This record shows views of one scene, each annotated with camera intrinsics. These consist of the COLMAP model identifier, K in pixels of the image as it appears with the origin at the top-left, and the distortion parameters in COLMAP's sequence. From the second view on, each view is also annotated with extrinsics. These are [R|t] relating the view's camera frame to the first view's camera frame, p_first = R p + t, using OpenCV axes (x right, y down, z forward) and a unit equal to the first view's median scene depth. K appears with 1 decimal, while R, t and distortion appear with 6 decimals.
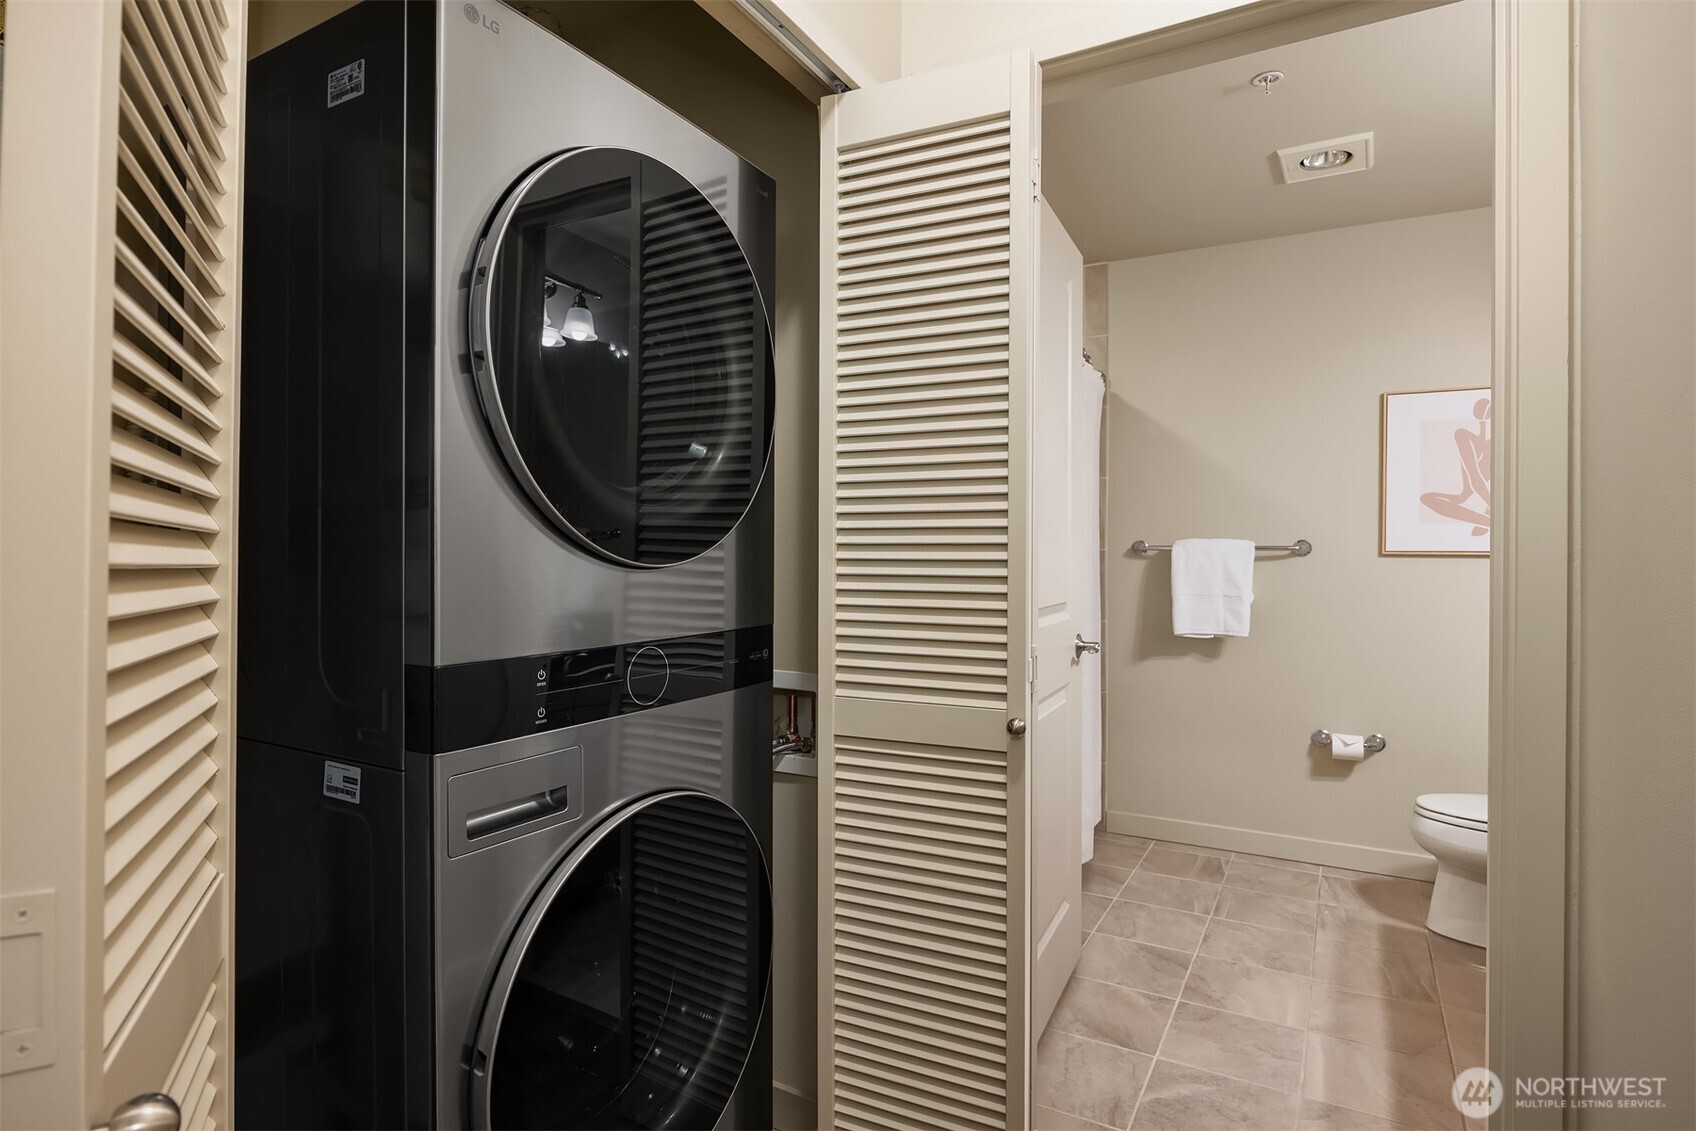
lens RADIAL K [[921.4, 0, 853.2], [0, 921.4, 556.5], [0, 0, 1]] dist [-0.001168, -0.000134]
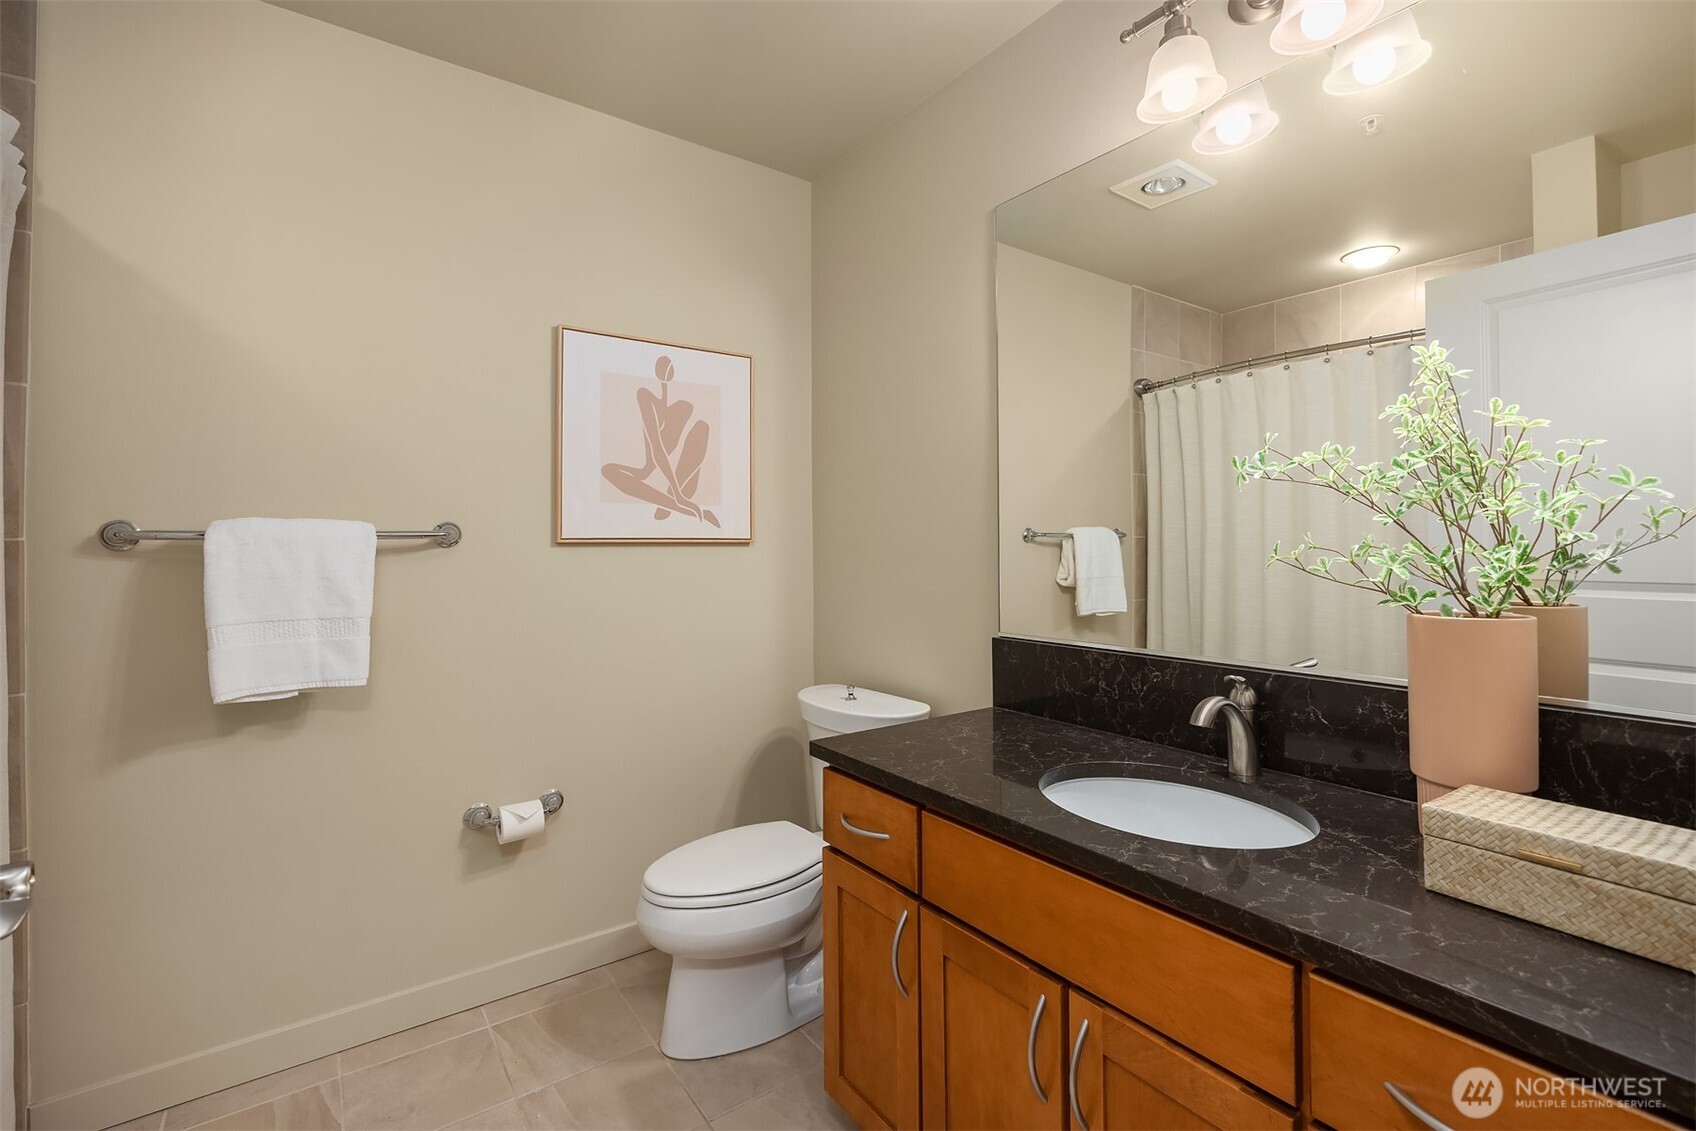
lens RADIAL K [[774.6, 0, 883.6], [0, 774.6, 528.0], [0, 0, 1]] dist [-0.012123, -0.000112]
pose [[0.429723, 0.008262, 0.902923, 0.124532], [0.014786, 0.999760, -0.016185, -0.000229], [-0.902840, 0.020306, 0.429498, 0.486162]]
